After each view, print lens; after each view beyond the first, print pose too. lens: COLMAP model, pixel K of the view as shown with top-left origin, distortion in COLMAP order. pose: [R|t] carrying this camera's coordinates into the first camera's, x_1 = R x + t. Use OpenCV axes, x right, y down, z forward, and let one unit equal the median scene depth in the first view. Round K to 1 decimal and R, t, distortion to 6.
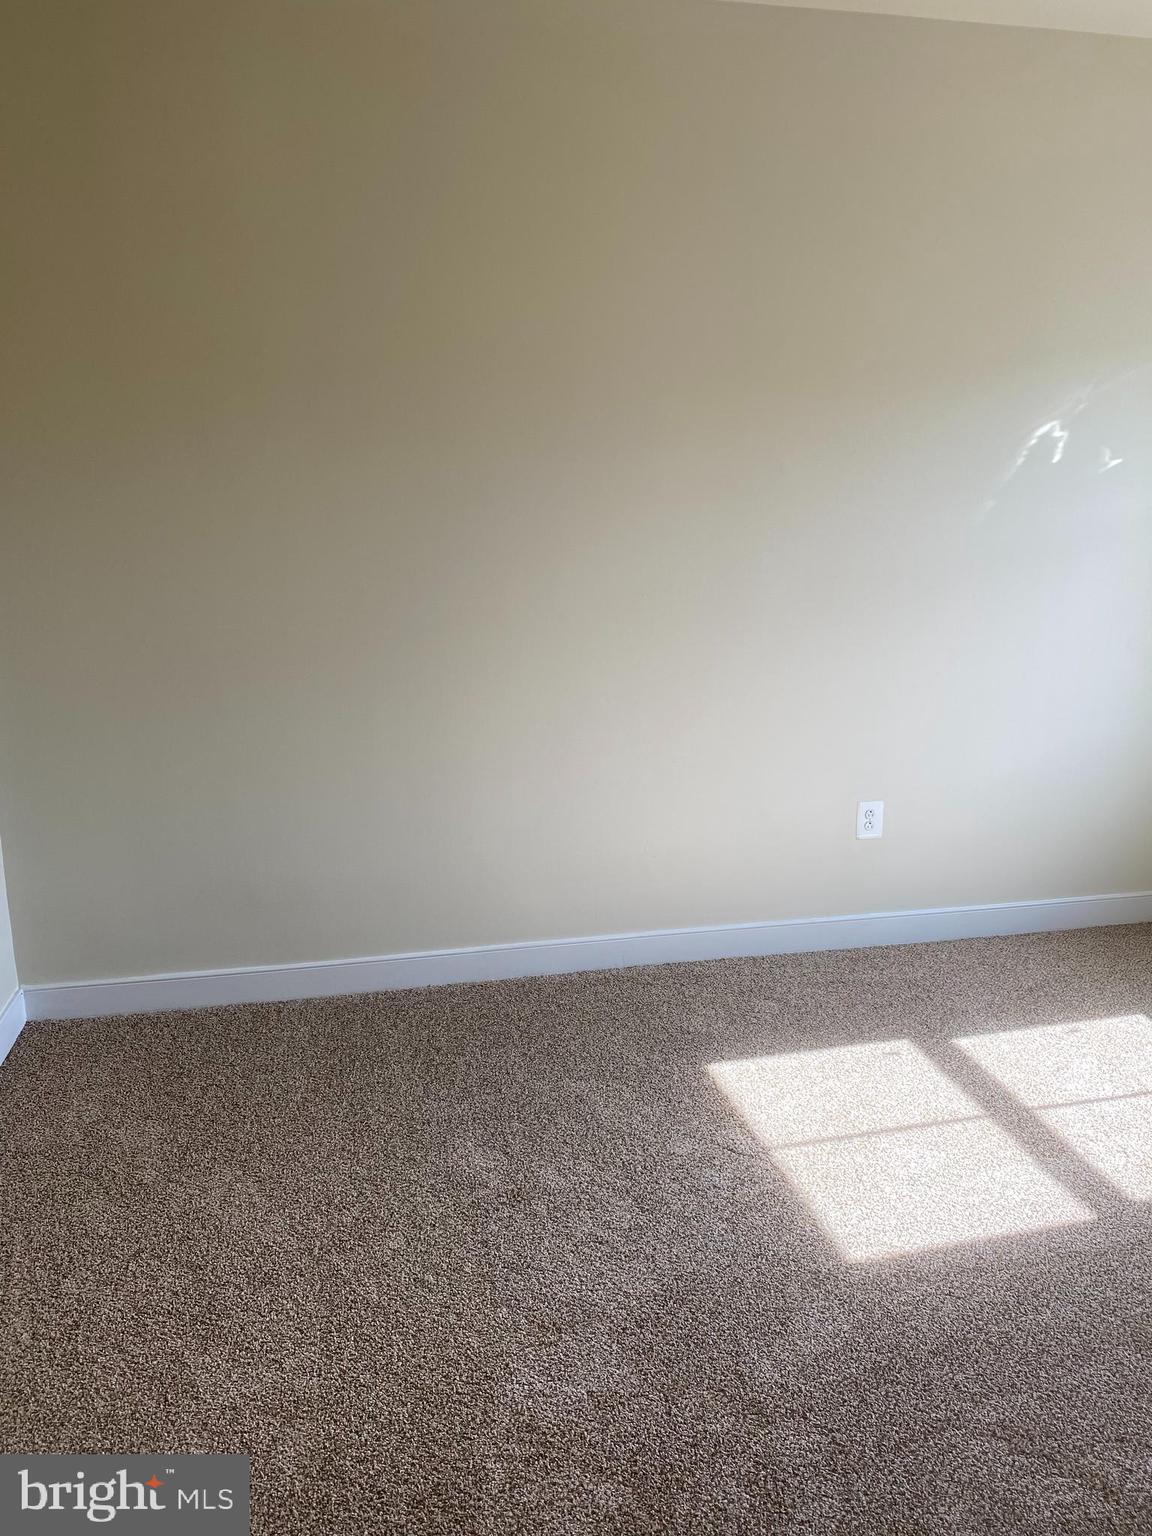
lens RADIAL K [[1171.2, 0, 577.2], [0, 1171.2, 771.7], [0, 0, 1]] dist [0.037629, -0.025371]
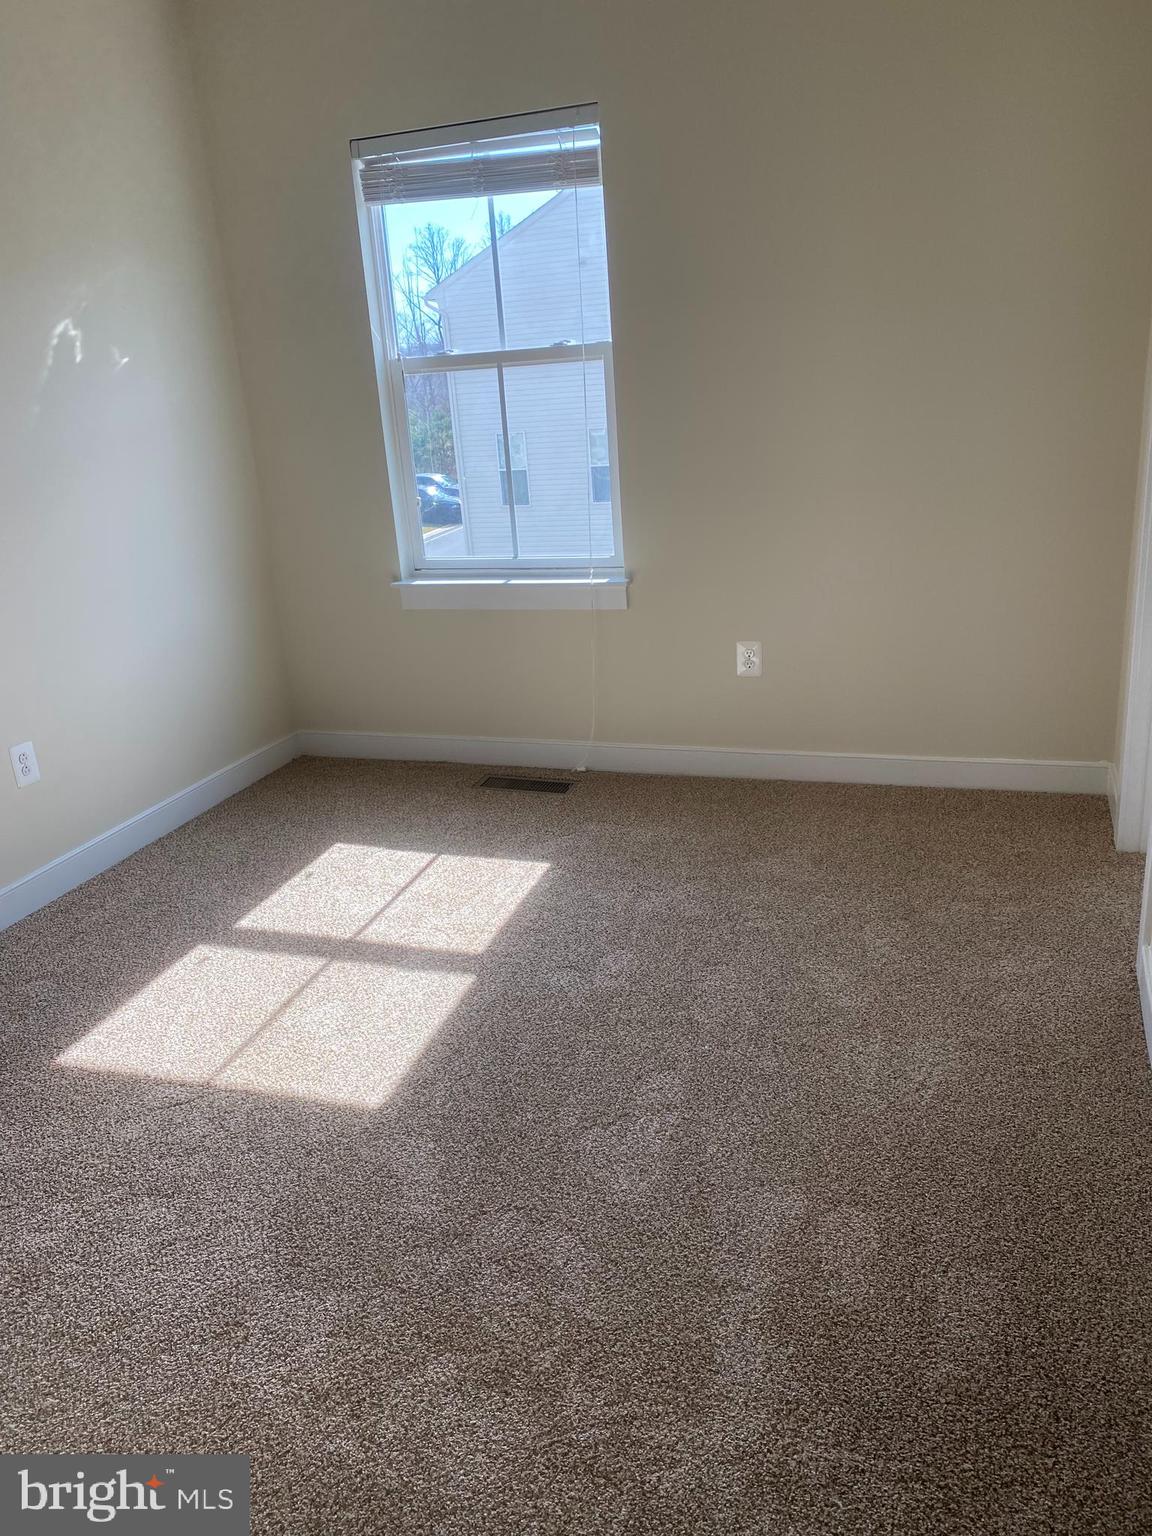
lens RADIAL K [[1171.2, 0, 577.2], [0, 1171.2, 764.7], [0, 0, 1]] dist [0.037629, -0.025371]
pose [[0.539147, -0.306517, 0.784454, -0.322119], [0.262293, 0.946209, 0.189450, -0.026683], [-0.800327, 0.103615, 0.590543, 0.147577]]
